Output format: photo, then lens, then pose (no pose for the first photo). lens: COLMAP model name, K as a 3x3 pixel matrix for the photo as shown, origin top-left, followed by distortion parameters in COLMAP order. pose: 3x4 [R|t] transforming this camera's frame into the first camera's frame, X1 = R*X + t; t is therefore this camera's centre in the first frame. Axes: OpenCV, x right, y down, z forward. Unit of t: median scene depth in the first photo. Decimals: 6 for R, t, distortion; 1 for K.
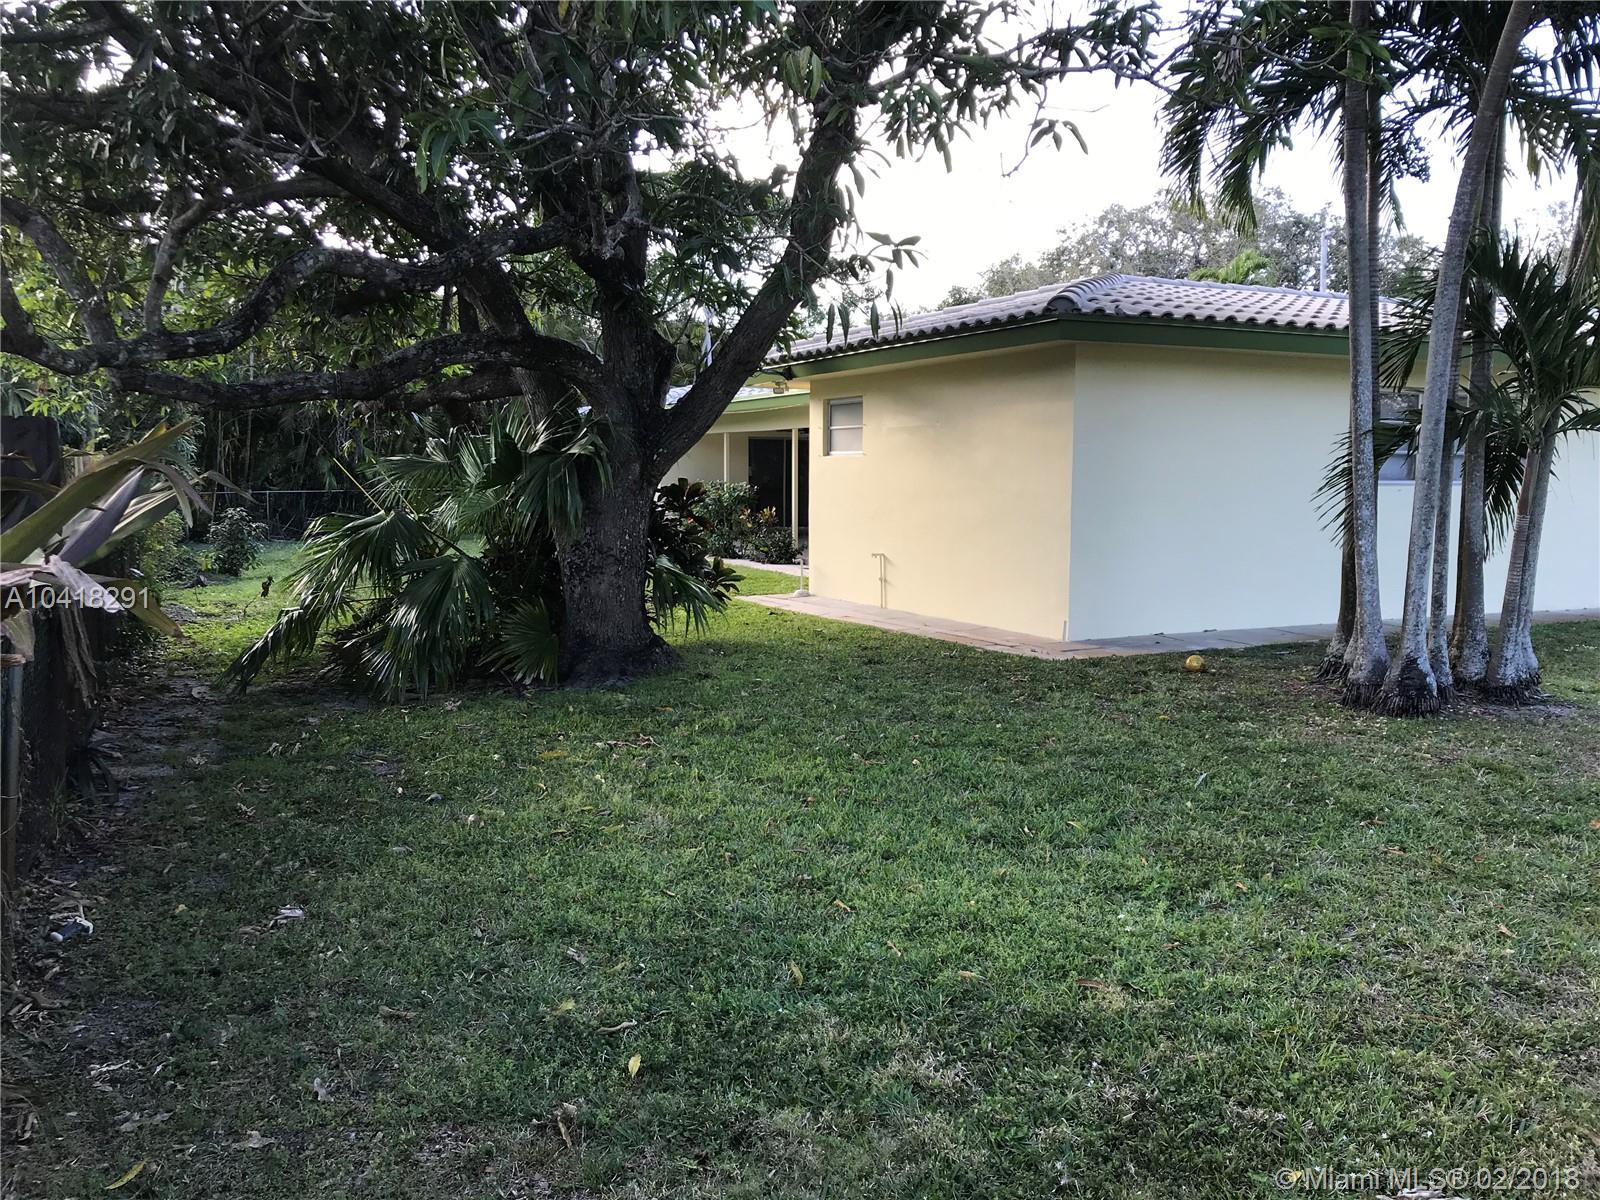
lens RADIAL K [[1353.7, 0, 806.0], [0, 1353.7, 602.1], [0, 0, 1]] dist [-0.044226, 0.121014]
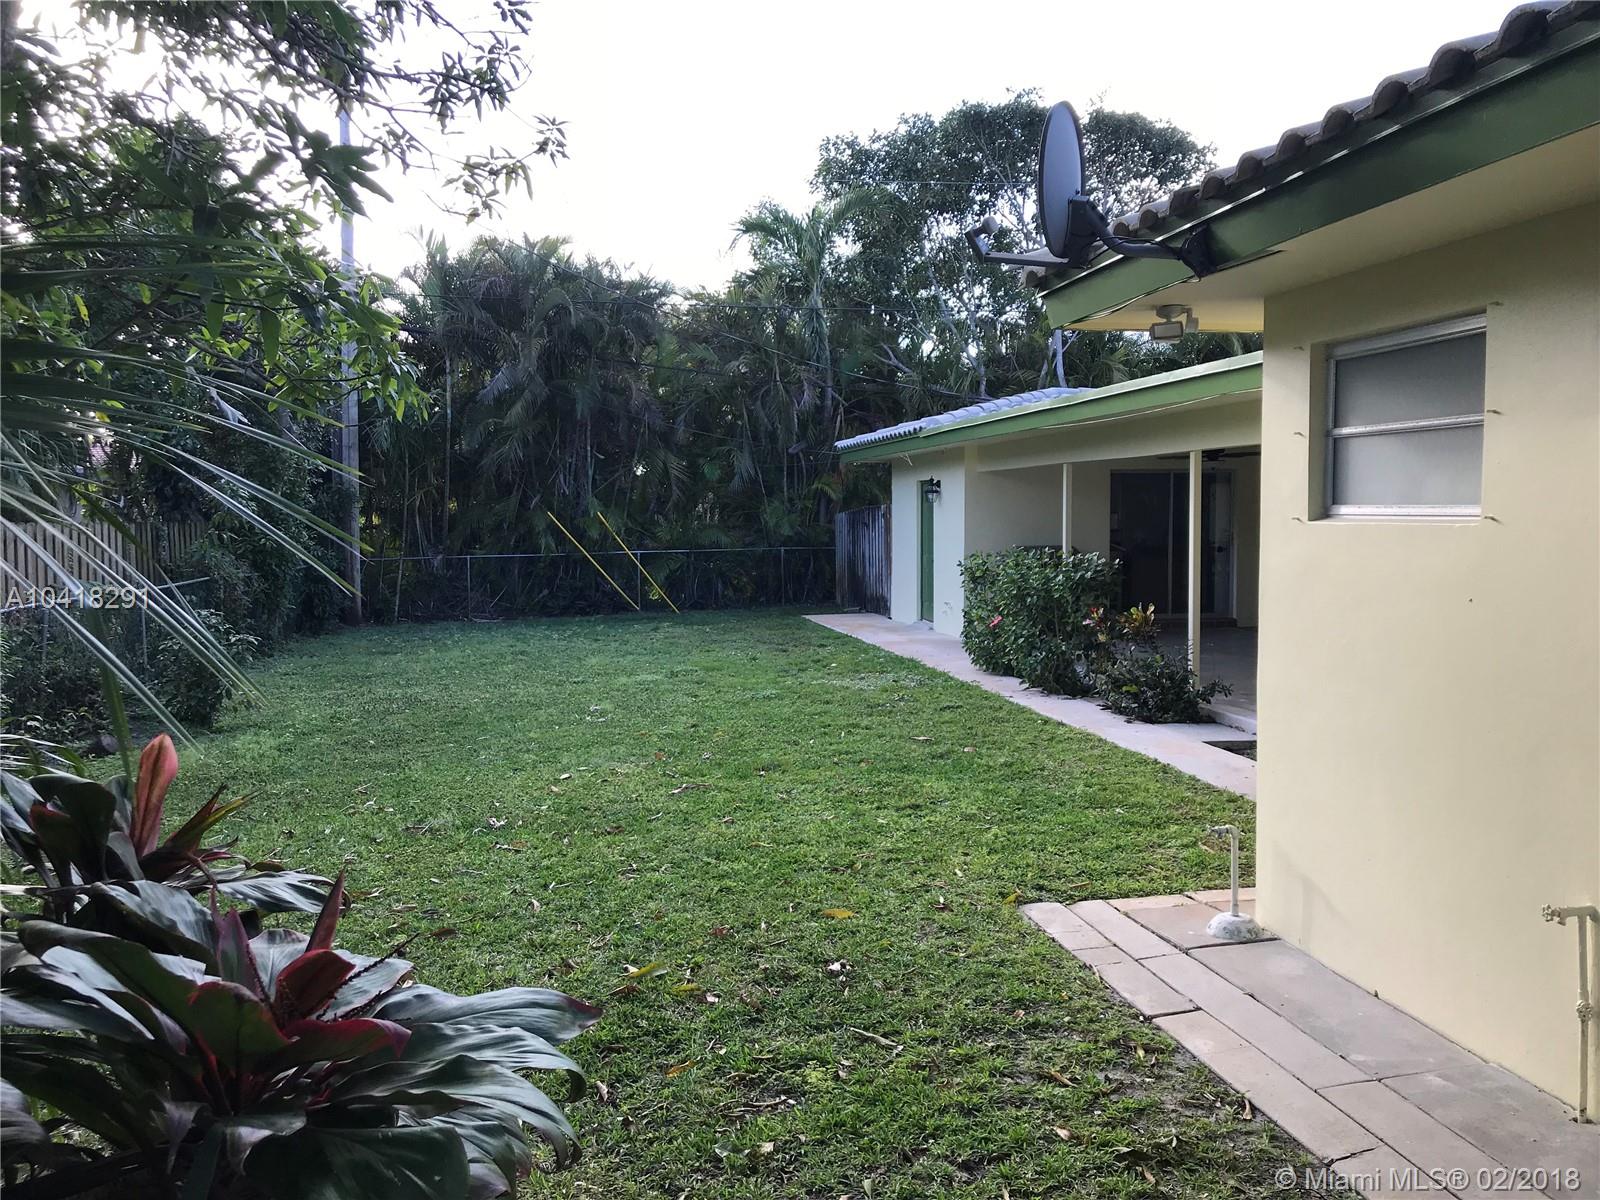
lens RADIAL K [[1316.2, 0, 800.3], [0, 1316.2, 599.8], [0, 0, 1]] dist [0.083561, -0.128061]
pose [[0.959959, 0.002635, -0.280128, -0.013406], [-0.010199, 0.999622, -0.025547, -0.071864], [0.279955, 0.027381, 0.959623, 0.590058]]
